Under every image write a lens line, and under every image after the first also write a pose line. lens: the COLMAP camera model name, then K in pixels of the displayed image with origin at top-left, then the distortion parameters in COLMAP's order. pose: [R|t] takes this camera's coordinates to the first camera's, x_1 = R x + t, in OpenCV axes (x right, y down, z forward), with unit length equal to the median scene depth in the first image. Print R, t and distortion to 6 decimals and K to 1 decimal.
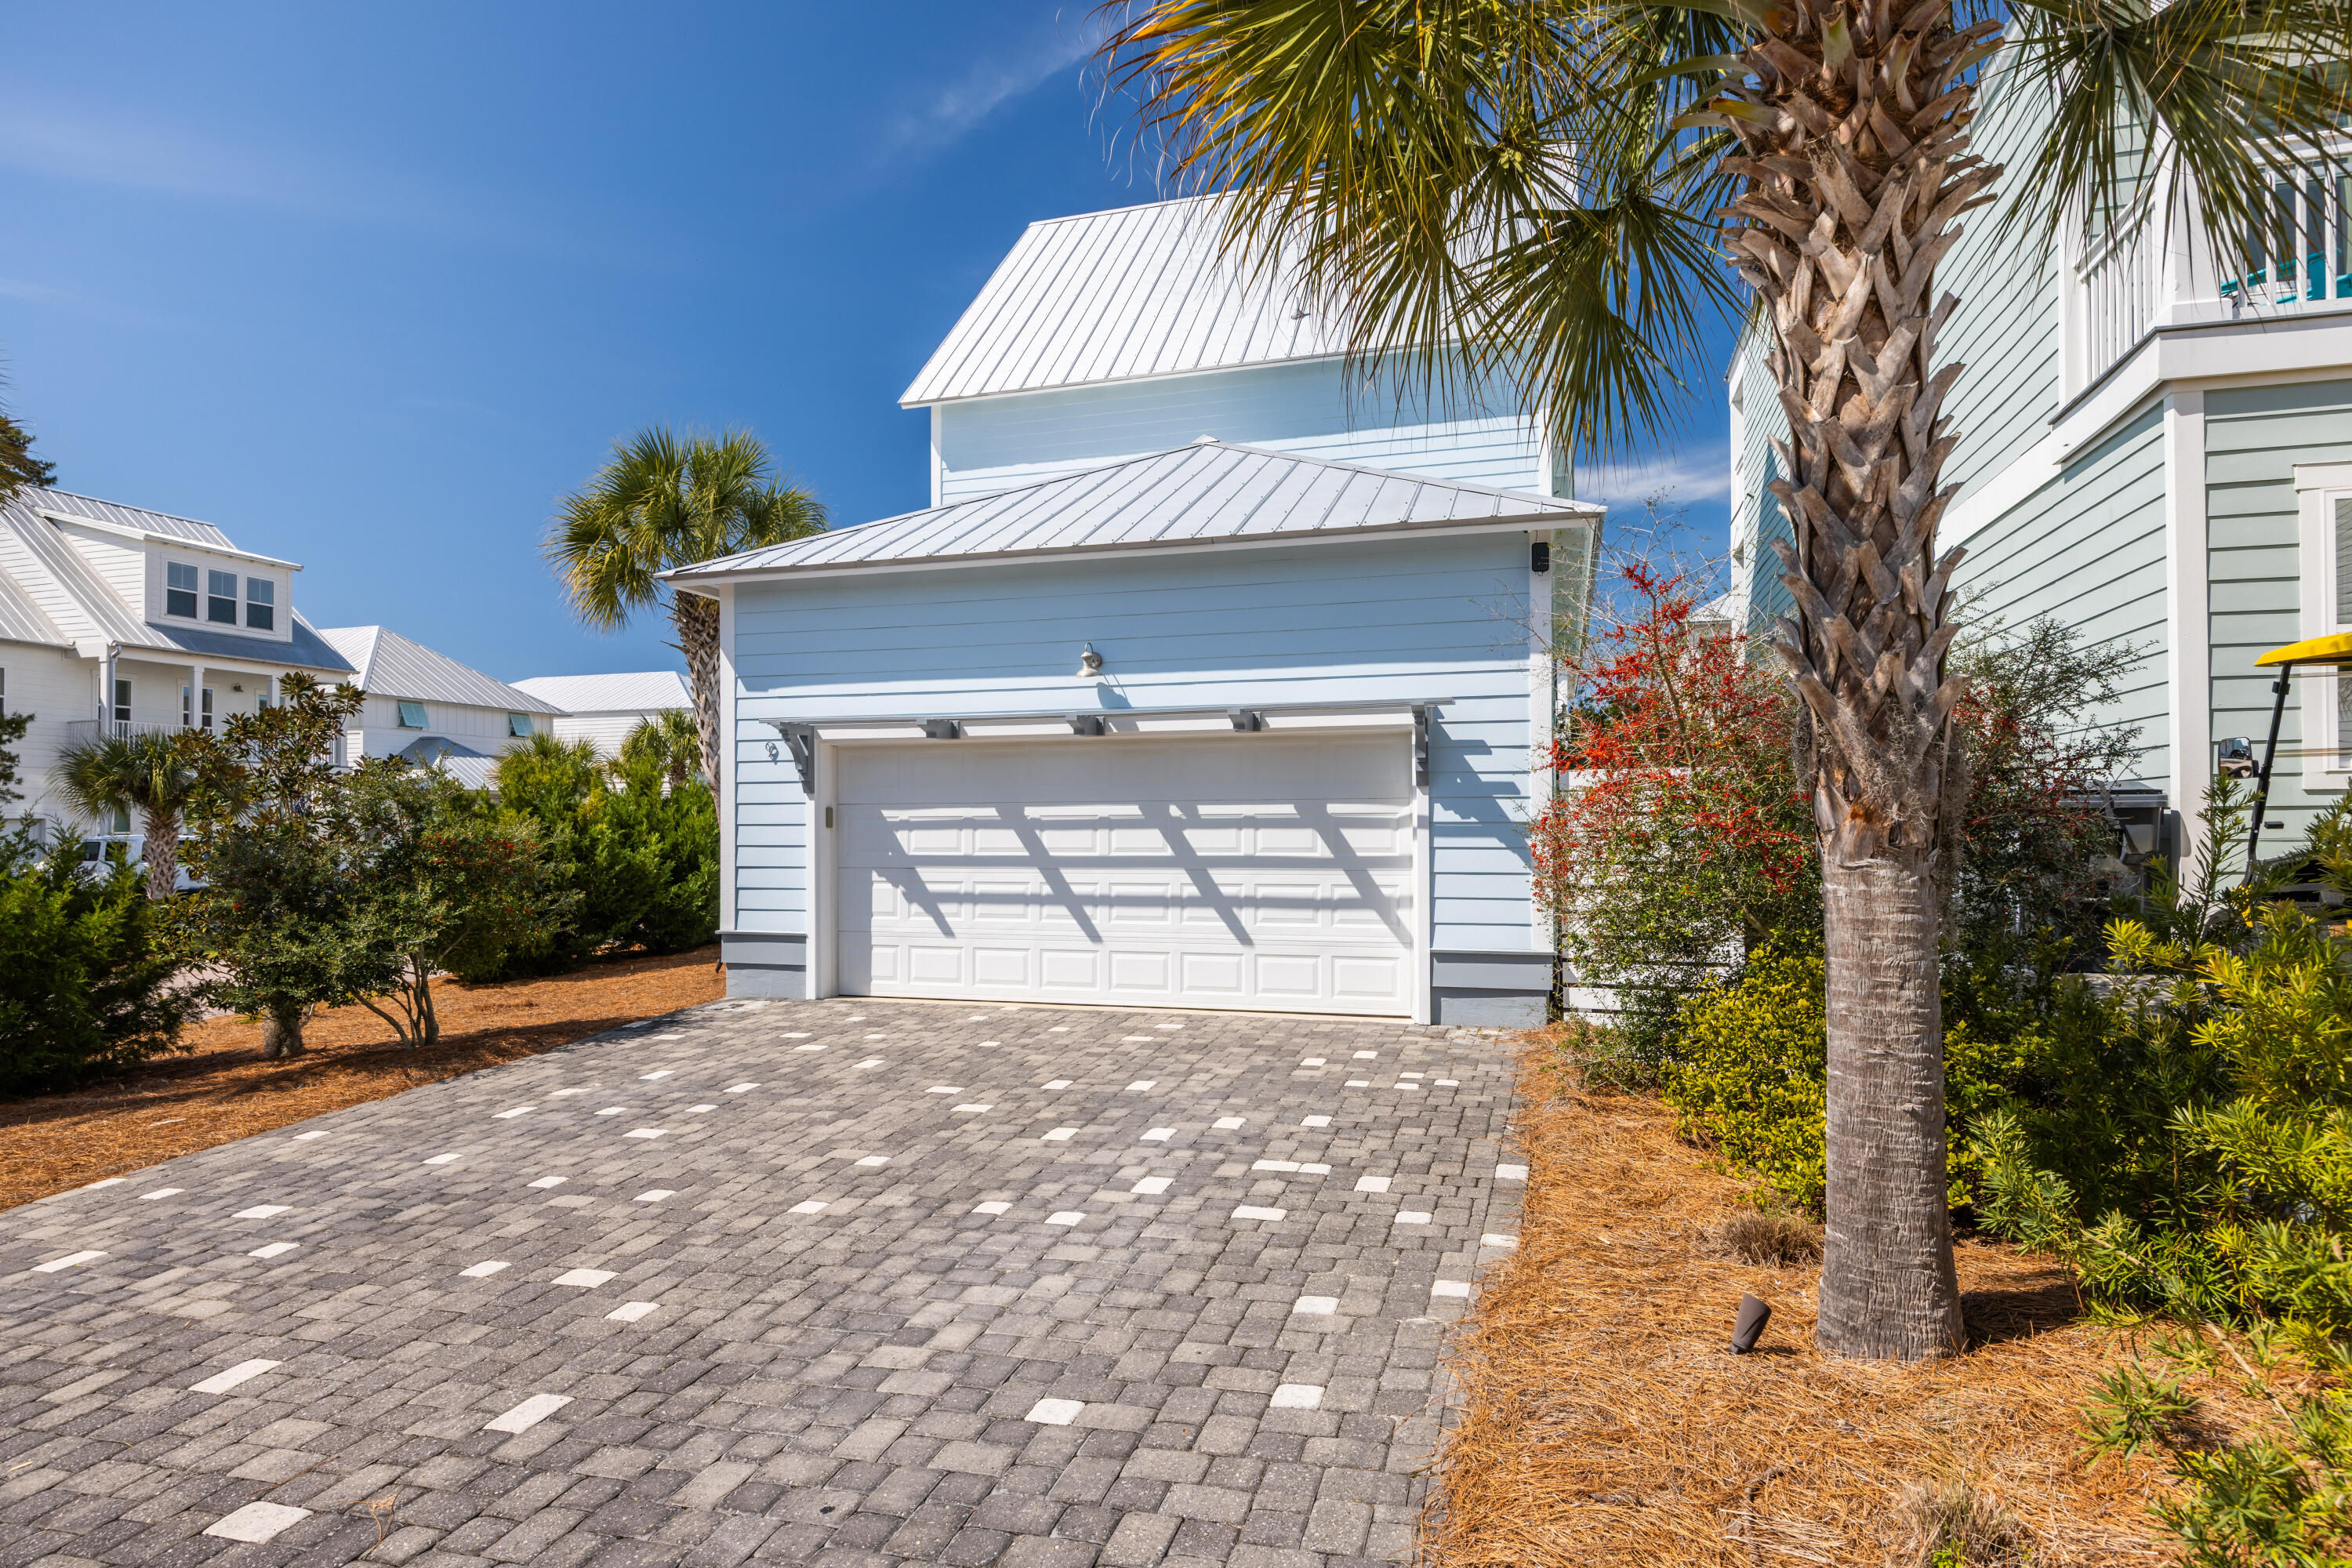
lens RADIAL K [[1246.6, 0, 1188.9], [0, 1246.6, 798.4], [0, 0, 1]] dist [0.008132, -0.004069]
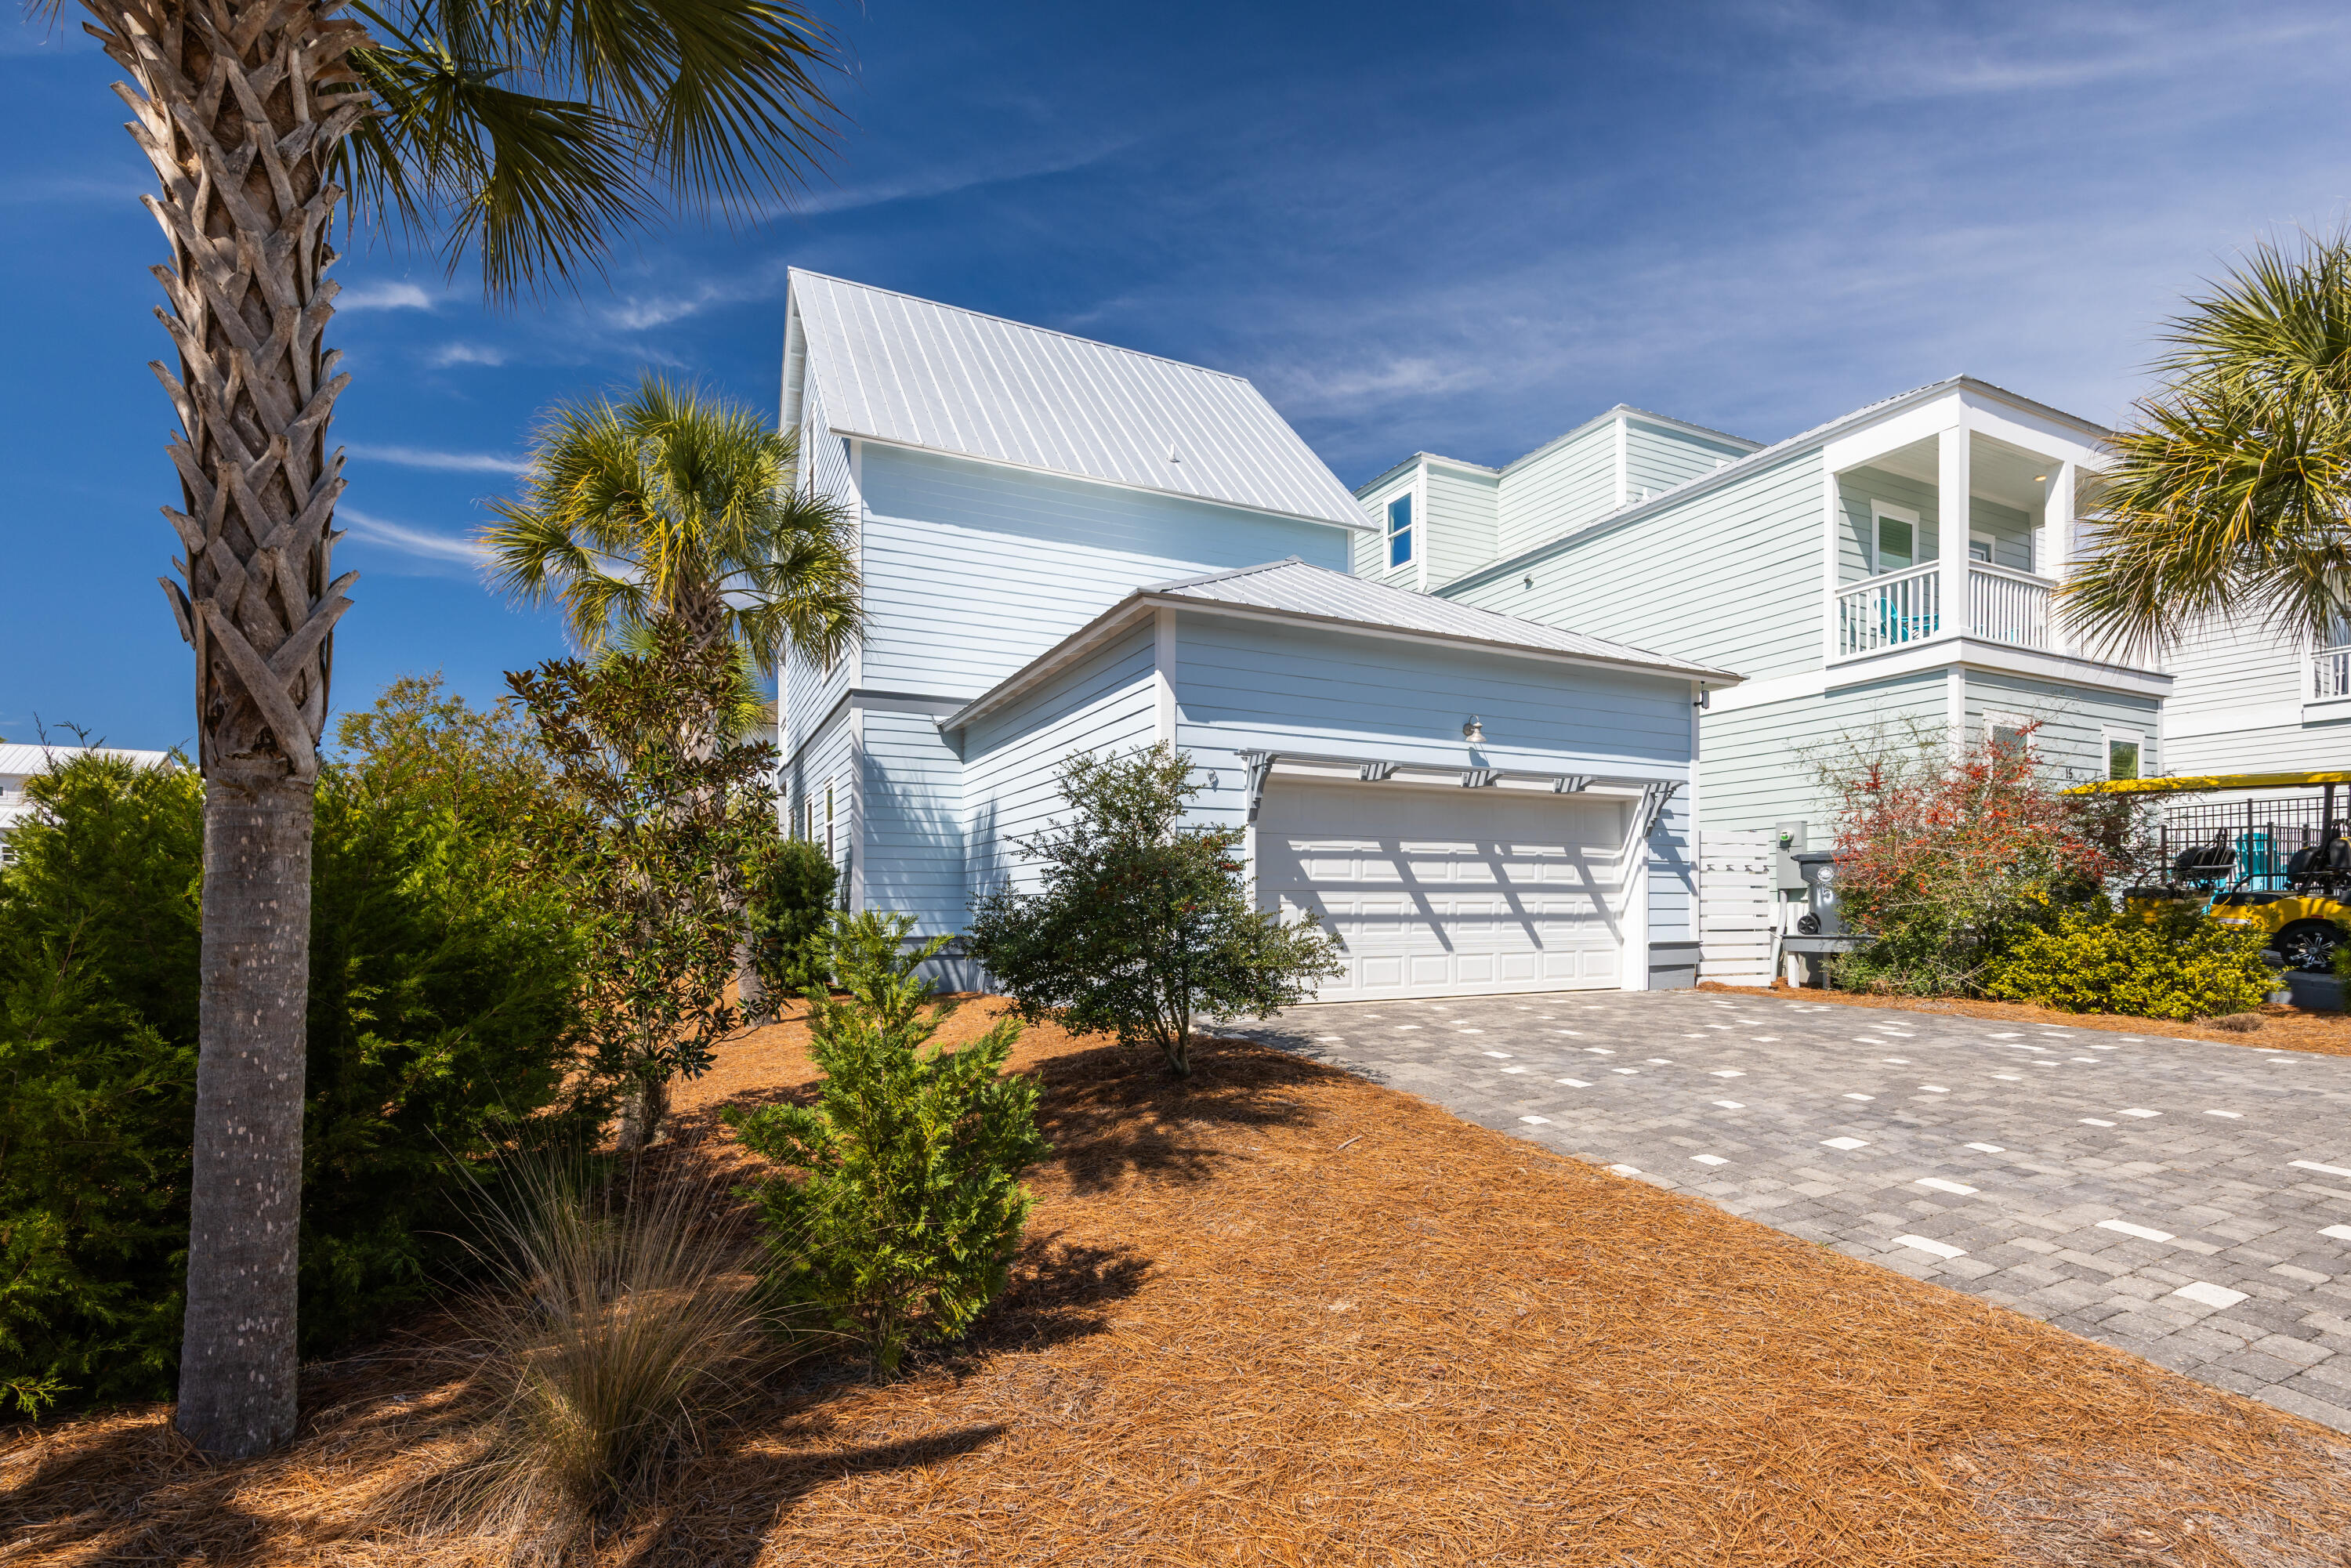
lens RADIAL K [[1057.3, 0, 1150.0], [0, 1057.3, 911.4], [0, 0, 1]] dist [-0.003830, -0.000621]
pose [[0.746688, 0.001736, 0.665172, -1.083789], [-0.014786, 0.999793, 0.013988, 0.068691], [-0.665010, -0.020280, 0.746559, 0.420205]]
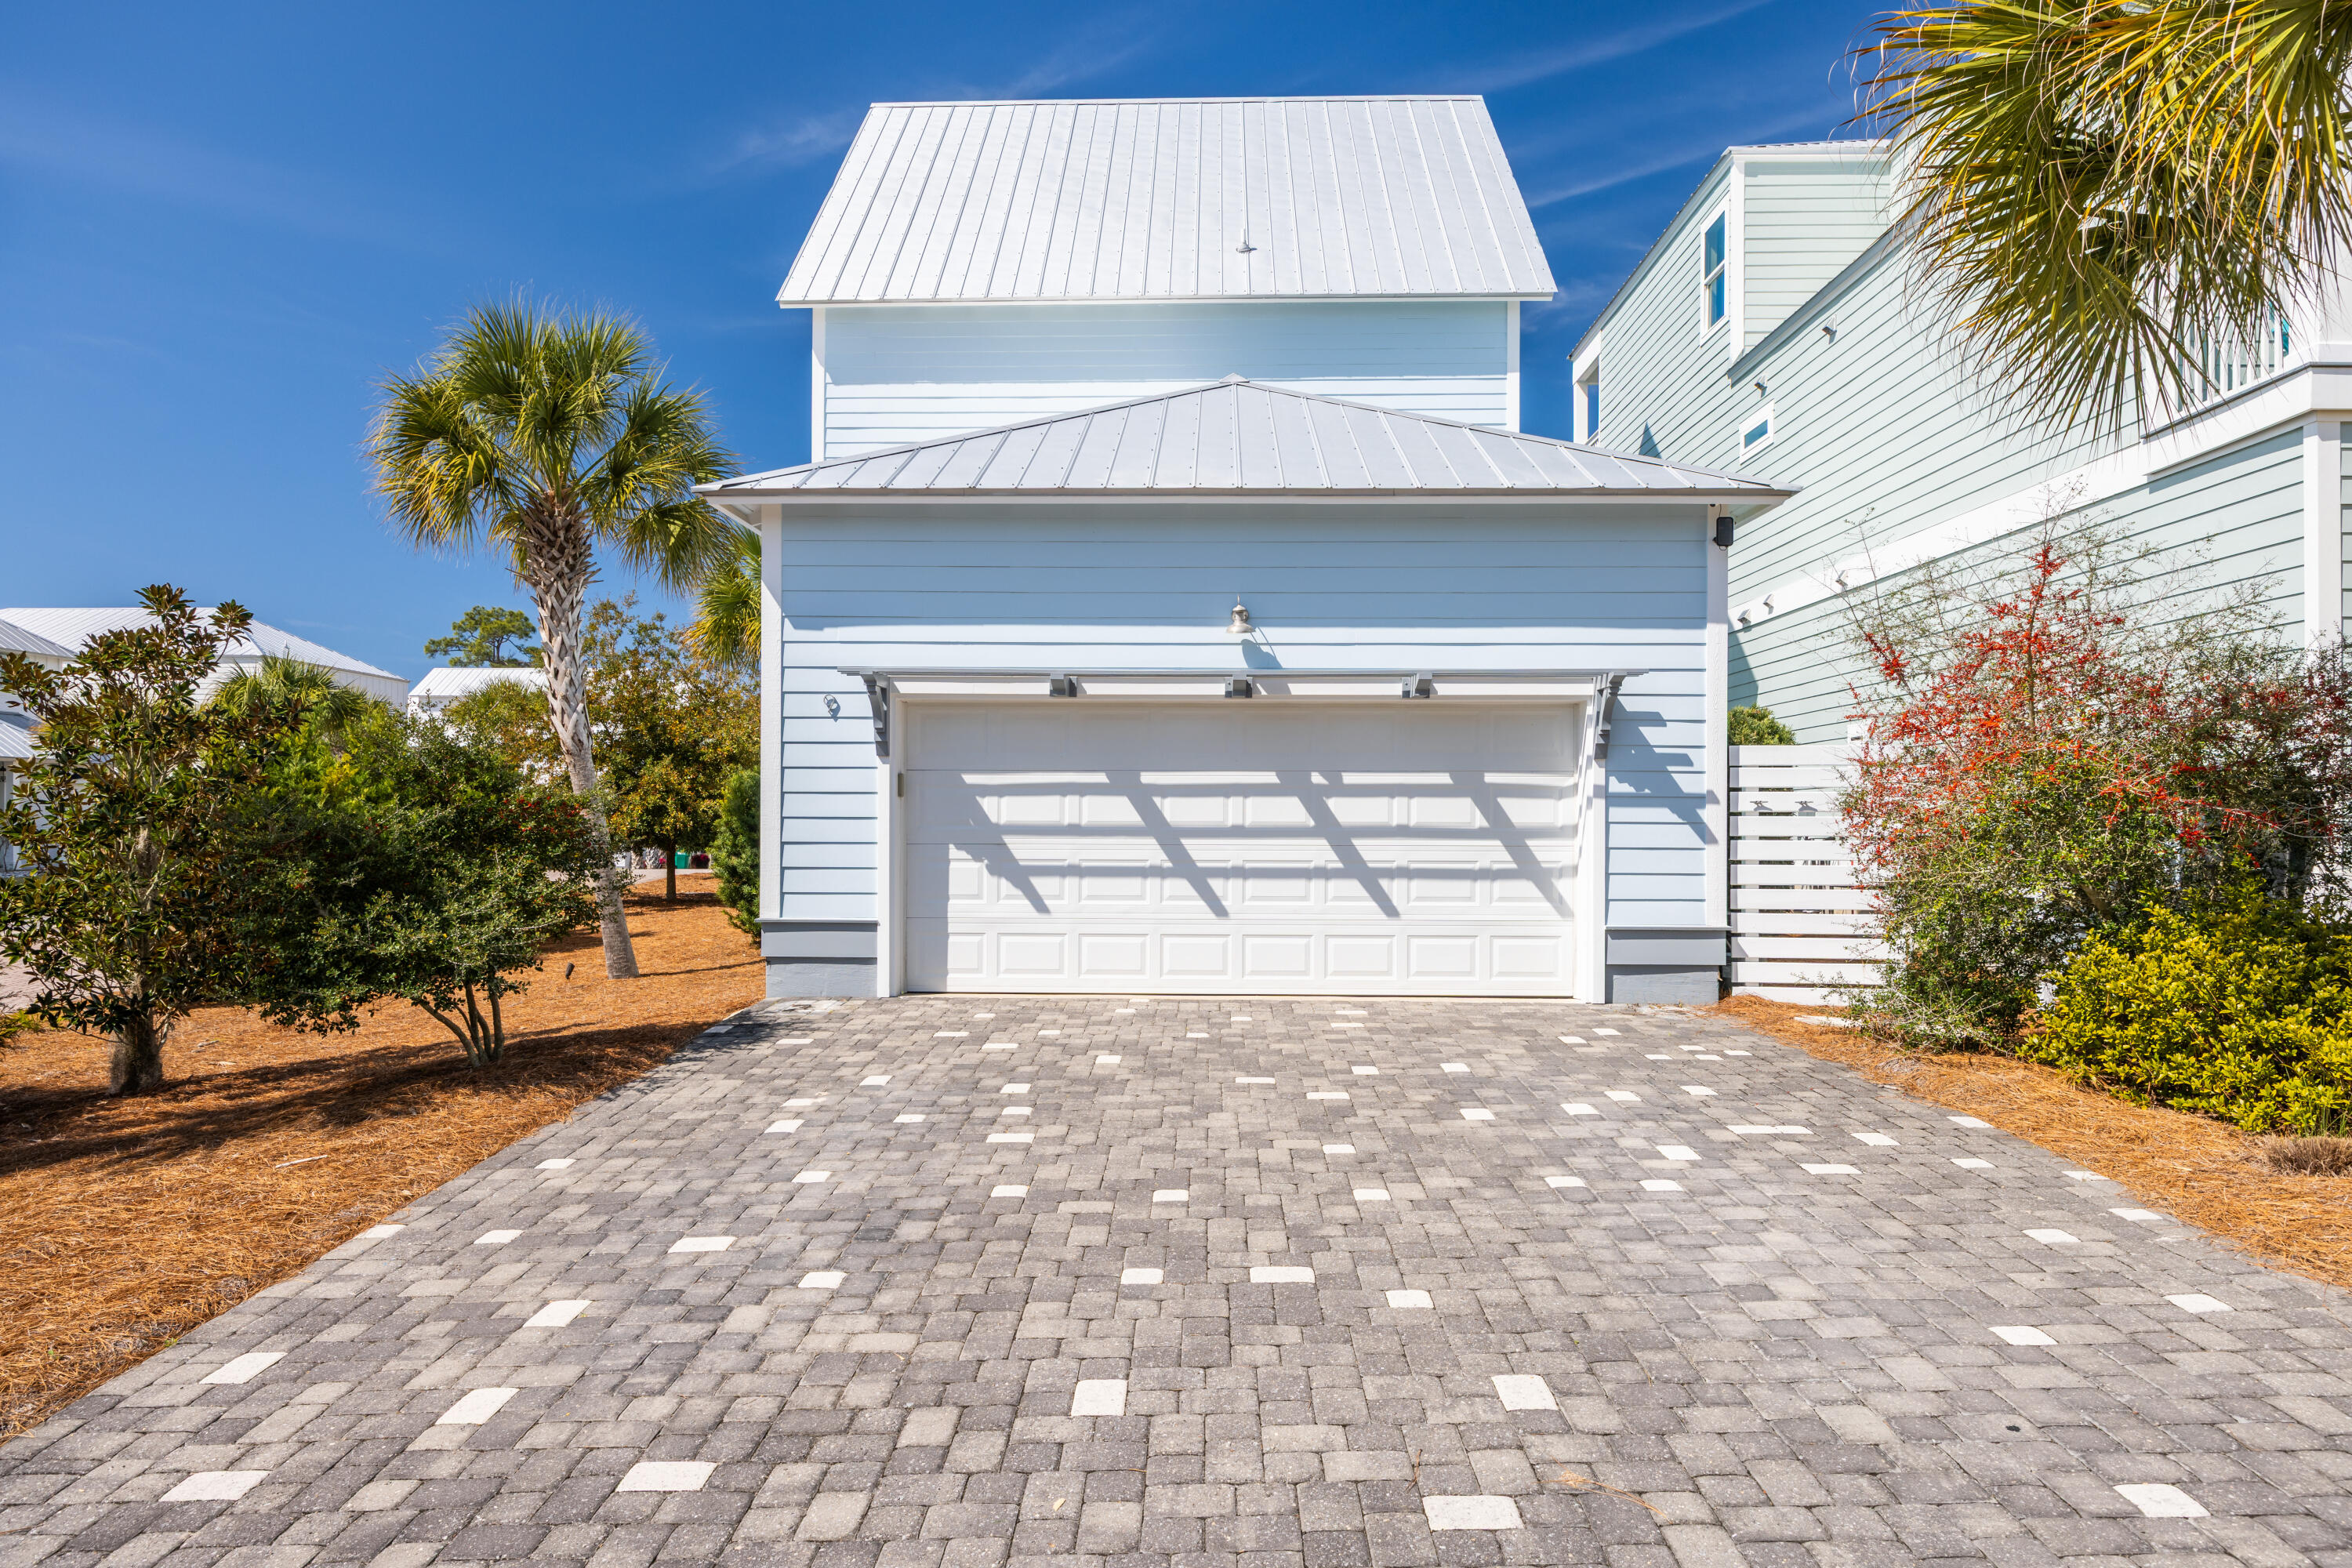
lens RADIAL K [[1404.3, 0, 1170.5], [0, 1404.3, 778.1], [0, 0, 1]] dist [-0.003146, 0.000177]
pose [[0.968107, 0.011195, 0.250286, -0.395332], [-0.011141, 0.999937, -0.001631, 0.011904], [-0.250288, -0.001210, 0.968171, 0.014911]]
